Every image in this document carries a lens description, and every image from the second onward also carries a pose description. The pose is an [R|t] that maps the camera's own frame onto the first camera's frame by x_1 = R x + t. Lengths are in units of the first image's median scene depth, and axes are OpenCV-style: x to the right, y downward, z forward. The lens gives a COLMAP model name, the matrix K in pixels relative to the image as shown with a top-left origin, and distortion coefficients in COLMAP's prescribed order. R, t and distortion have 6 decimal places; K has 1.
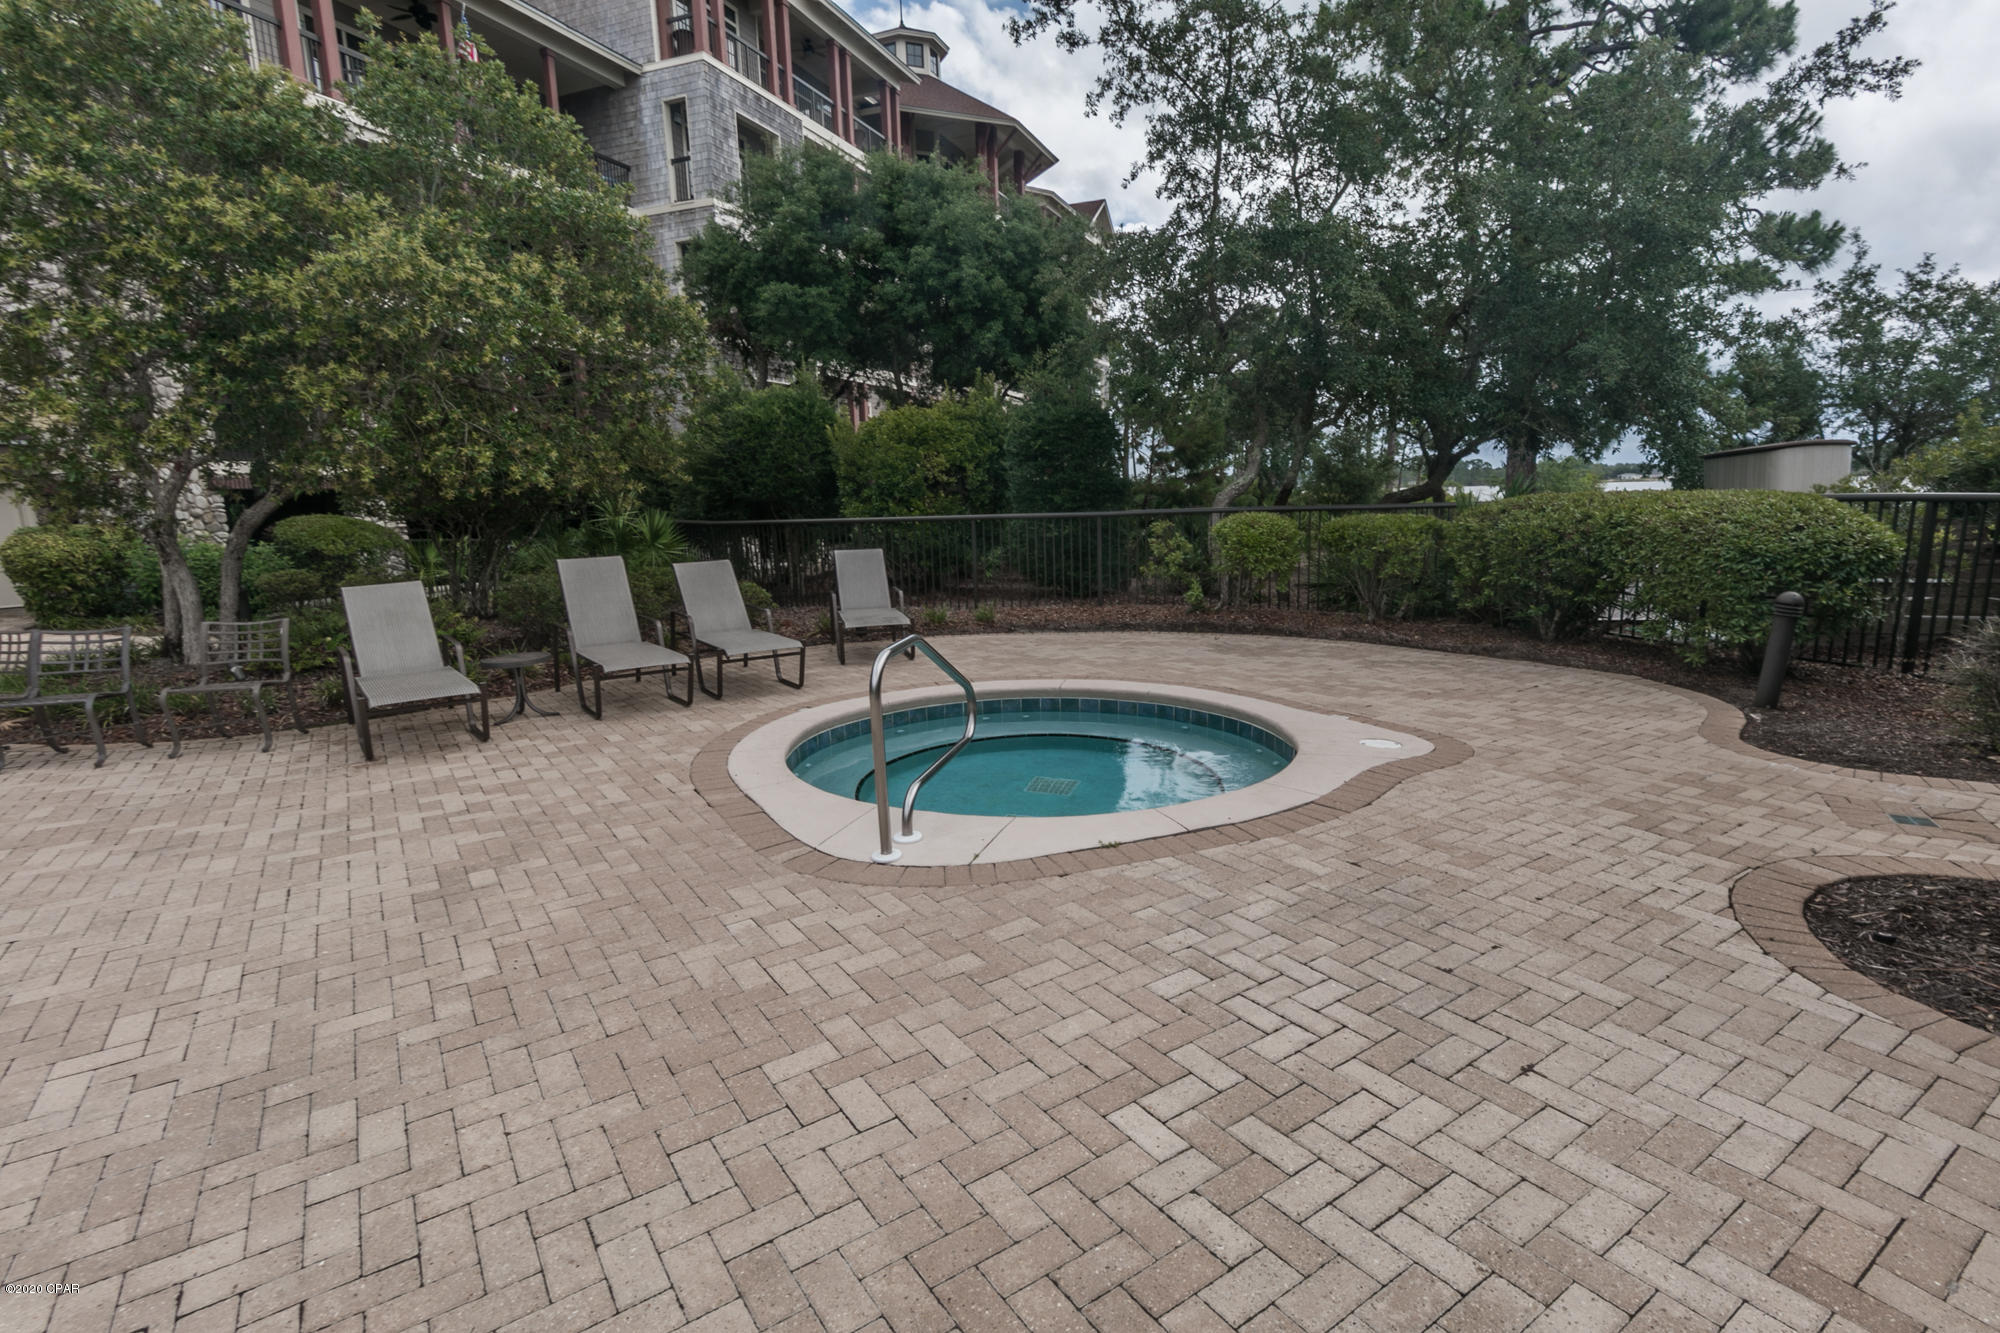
lens RADIAL K [[1019.4, 0, 1000.0], [0, 1019.4, 666.5], [0, 0, 1]] dist [0.017314, -0.000165]
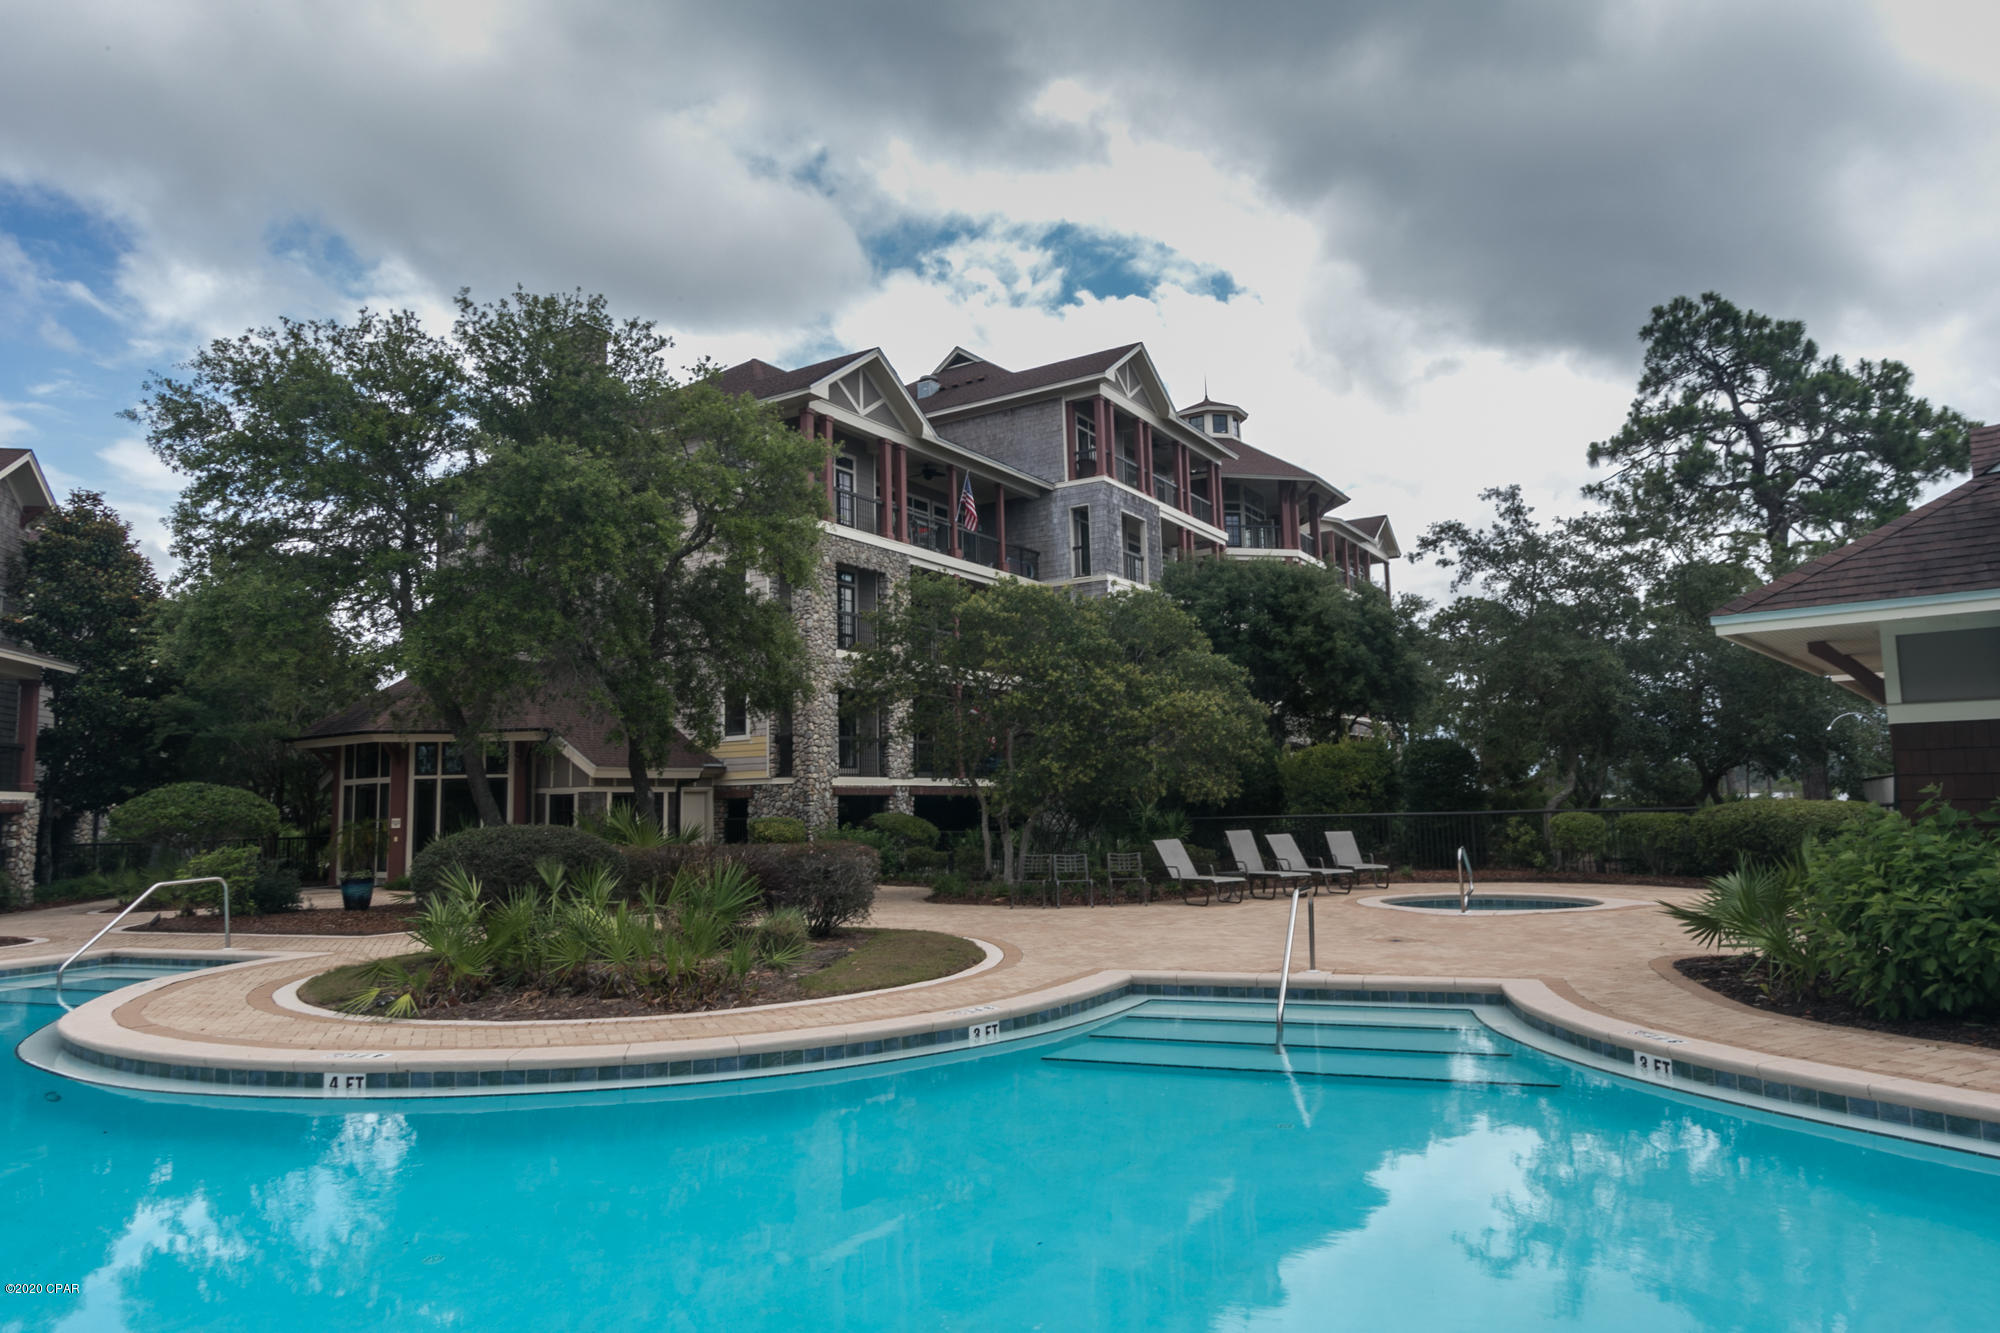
lens RADIAL K [[1197.2, 0, 1000.0], [0, 1197.2, 666.5], [0, 0, 1]] dist [-0.005888, -0.000668]
pose [[0.979866, -0.016075, -0.199010, -0.155888], [-0.039148, 0.961937, -0.270452, 0.103849], [0.195783, 0.272797, 0.941940, -0.609775]]
